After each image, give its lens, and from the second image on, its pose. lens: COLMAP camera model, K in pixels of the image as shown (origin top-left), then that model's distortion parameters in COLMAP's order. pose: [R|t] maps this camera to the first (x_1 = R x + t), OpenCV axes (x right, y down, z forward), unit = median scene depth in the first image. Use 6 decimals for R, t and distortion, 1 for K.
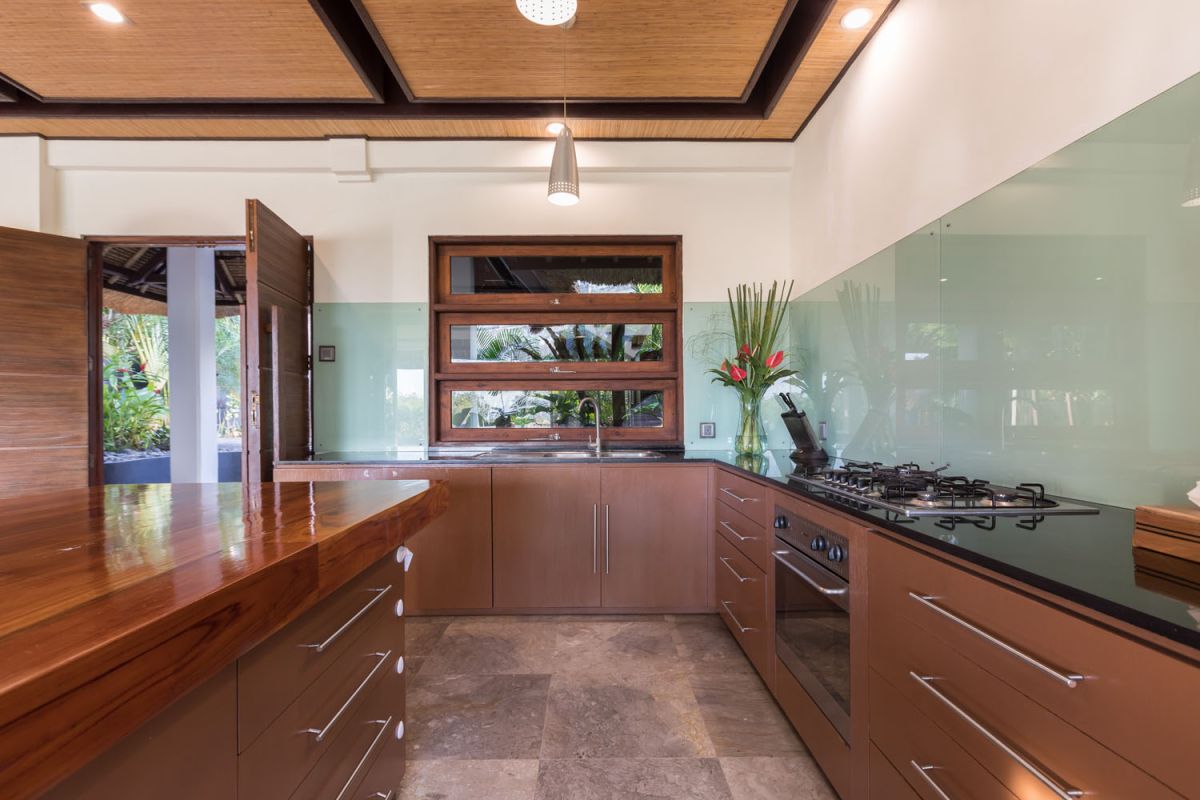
lens RADIAL K [[545.8, 0, 592.5], [0, 545.8, 420.3], [0, 0, 1]] dist [0.001441, -0.000807]
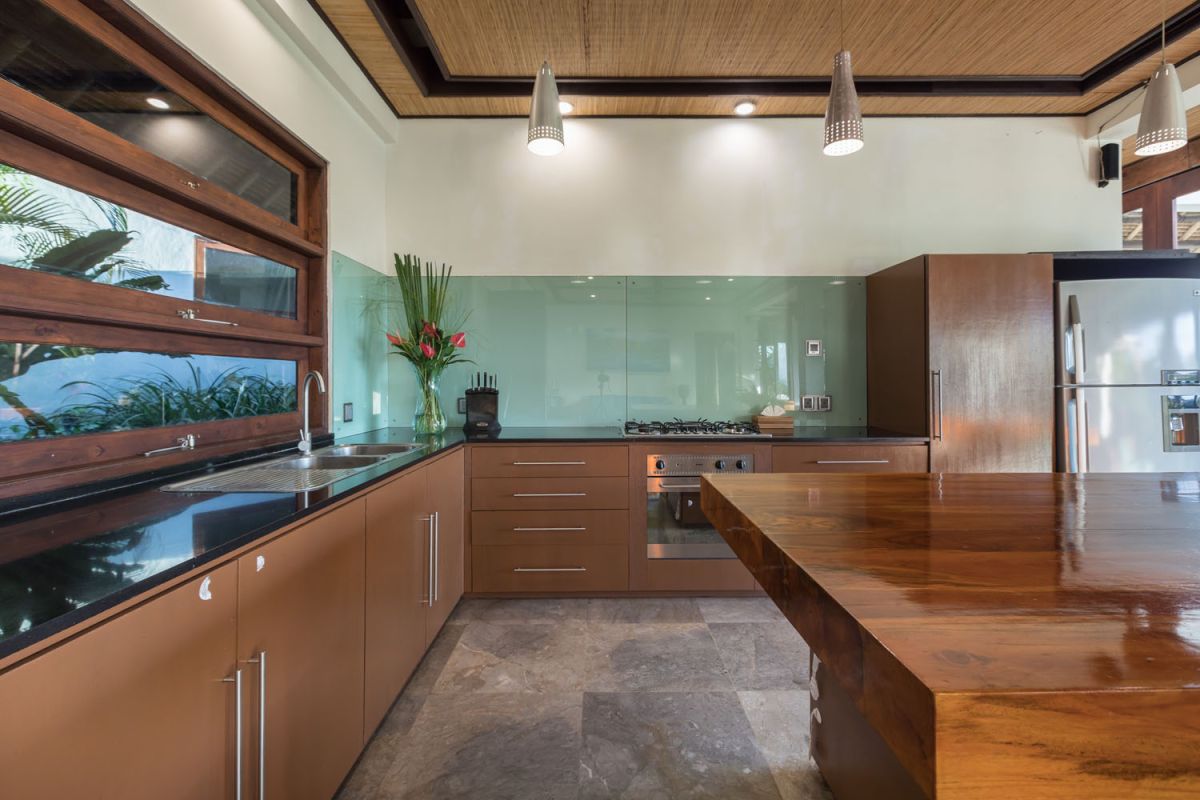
lens RADIAL K [[545.8, 0, 609.2], [0, 545.8, 375.2], [0, 0, 1]] dist [0.001441, -0.000807]
pose [[-0.007269, 0.012365, 0.999897, -0.943417], [0.013941, 0.999828, -0.012262, -0.032659], [-0.999876, 0.013850, -0.007440, 0.943570]]
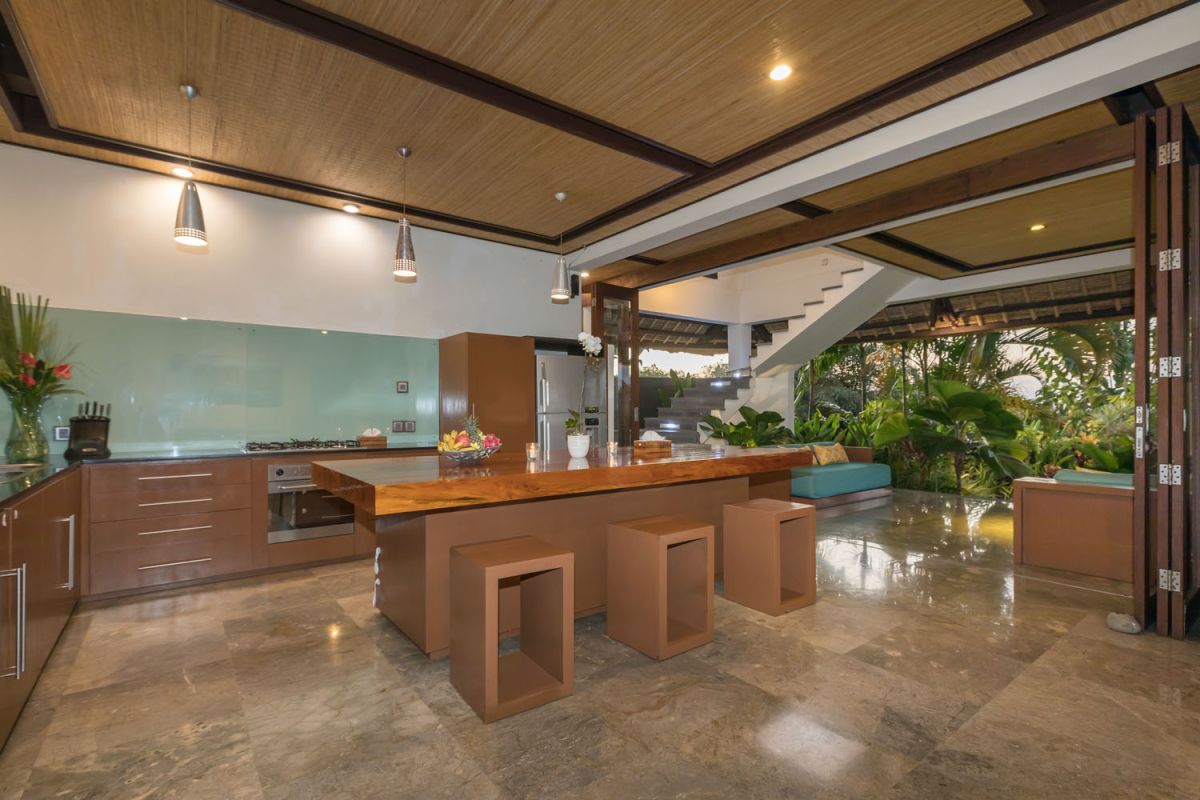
lens RADIAL K [[545.8, 0, 581.5], [0, 545.8, 412.1], [0, 0, 1]] dist [0.001441, -0.000807]
pose [[-0.582717, 0.006064, 0.812652, -1.583639], [0.012770, 0.999917, 0.001696, -0.016176], [-0.812575, 0.011366, -0.582746, 1.040779]]
